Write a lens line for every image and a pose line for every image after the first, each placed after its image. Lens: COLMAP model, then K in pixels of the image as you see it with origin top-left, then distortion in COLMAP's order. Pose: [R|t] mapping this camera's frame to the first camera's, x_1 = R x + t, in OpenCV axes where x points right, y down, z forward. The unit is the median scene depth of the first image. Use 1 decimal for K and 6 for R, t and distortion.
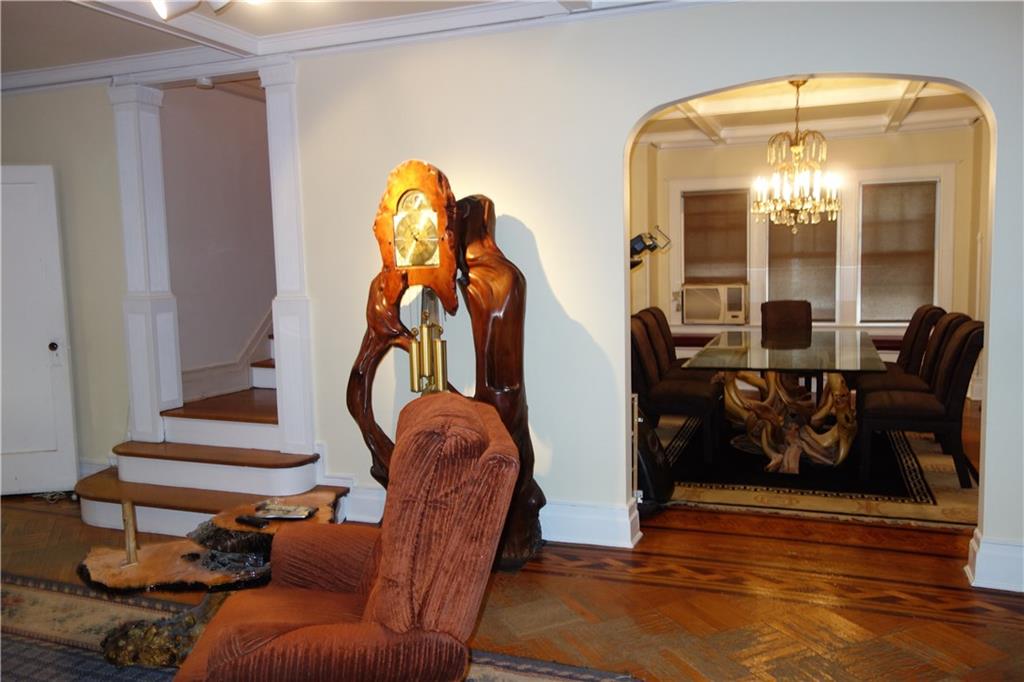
lens RADIAL K [[794.4, 0, 512.0], [0, 794.4, 341.0], [0, 0, 1]] dist [-0.002917, 0.002254]
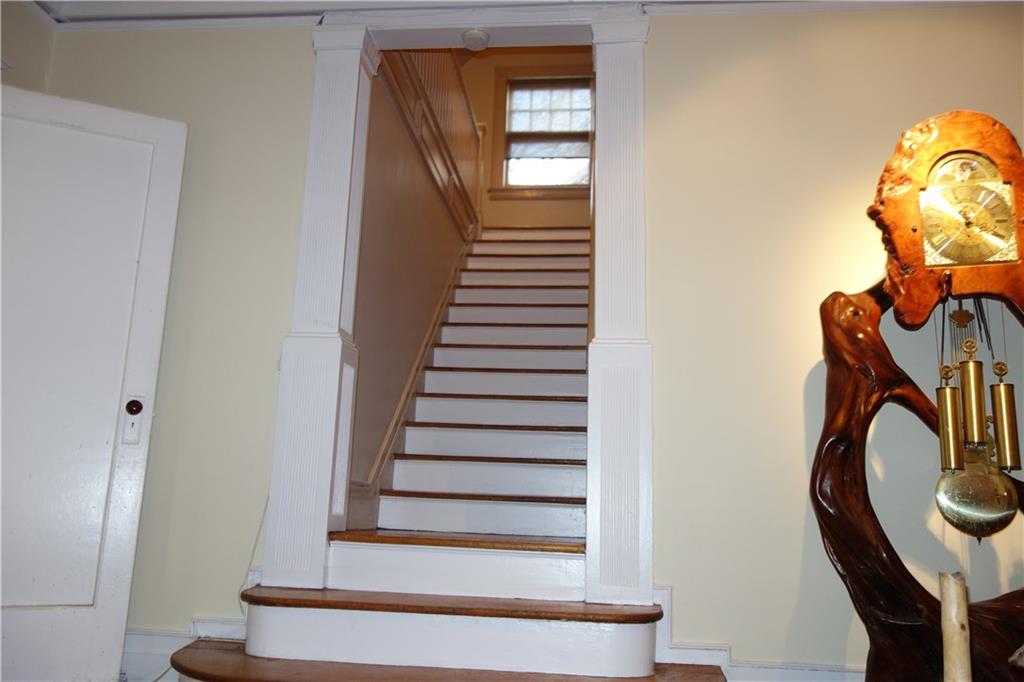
lens RADIAL K [[812.9, 0, 512.0], [0, 812.9, 341.0], [0, 0, 1]] dist [0.008987, 0.004041]
pose [[0.965765, 0.109365, 0.235237, -0.480386], [-0.033878, 0.952196, -0.303604, 0.134736], [-0.257196, 0.285241, 0.923303, 0.399571]]
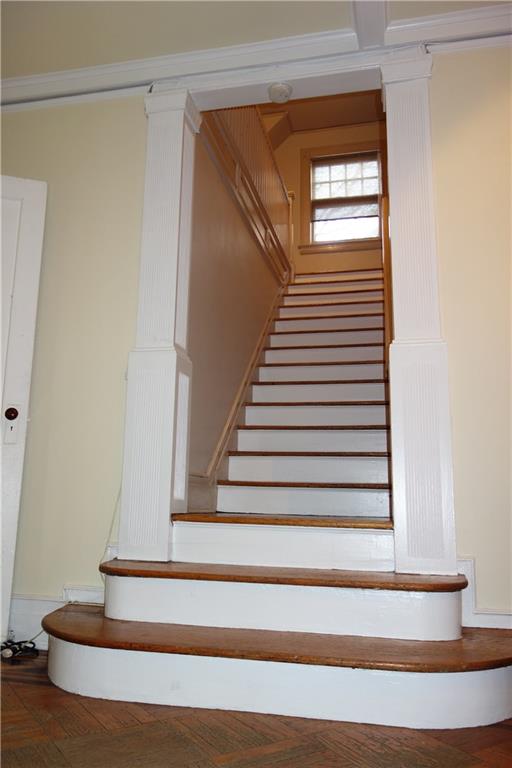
lens RADIAL K [[595.8, 0, 256.0], [0, 595.8, 384.0], [0, 0, 1]] dist [-0.002917, 0.002254]
pose [[0.989511, 0.069707, 0.126526, -0.454696], [-0.030177, 0.956293, -0.290849, 0.131851], [-0.141271, 0.283980, 0.948366, 0.493894]]
